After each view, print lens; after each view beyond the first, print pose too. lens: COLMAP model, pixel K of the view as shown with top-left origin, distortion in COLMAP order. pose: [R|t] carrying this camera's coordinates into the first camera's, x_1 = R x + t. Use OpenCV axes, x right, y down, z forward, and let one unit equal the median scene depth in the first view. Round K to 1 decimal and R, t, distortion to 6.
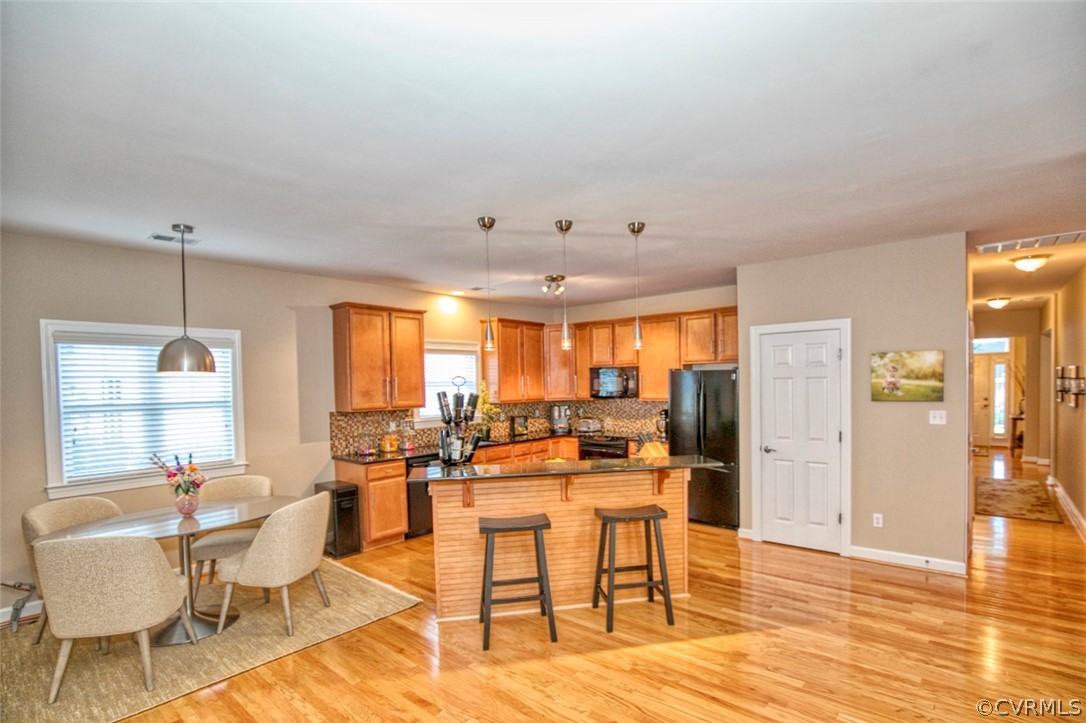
lens RADIAL K [[531.8, 0, 542.8], [0, 531.8, 396.7], [0, 0, 1]] dist [0.000417, 0.000101]
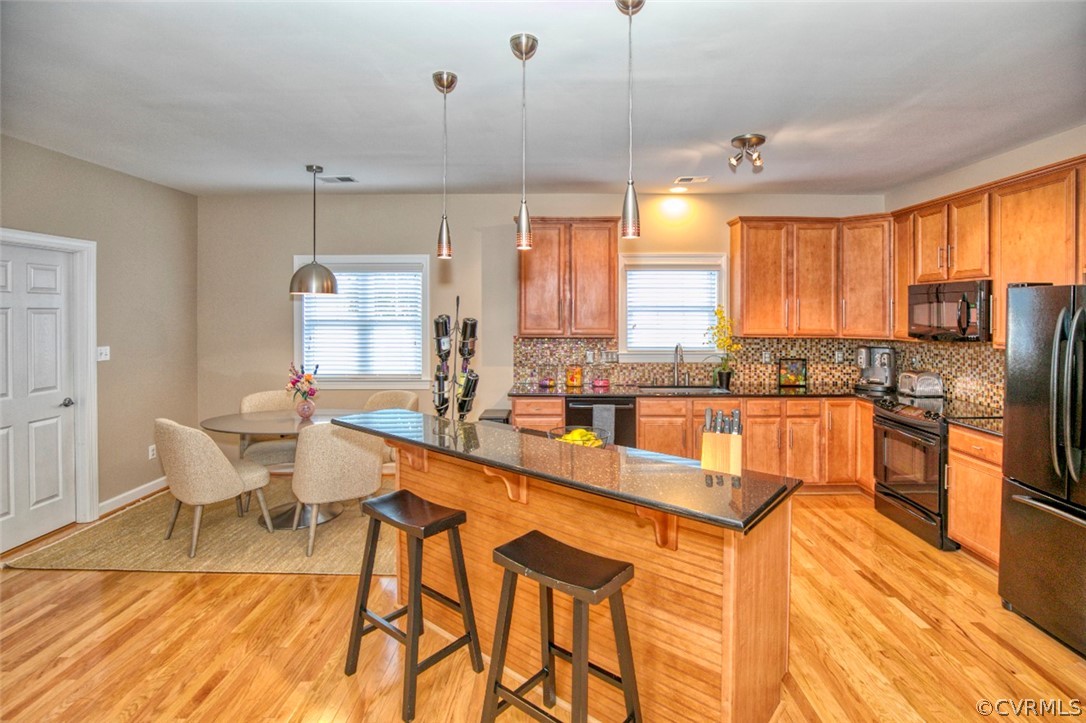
lens RADIAL K [[536.2, 0, 545.8], [0, 536.2, 313.5], [0, 0, 1]] dist [-0.003942, -0.000331]
pose [[0.648967, 0.024604, -0.760418, 0.294087], [-0.033846, 0.999421, 0.003452, -0.013439], [0.760063, 0.023497, 0.649425, 0.344624]]
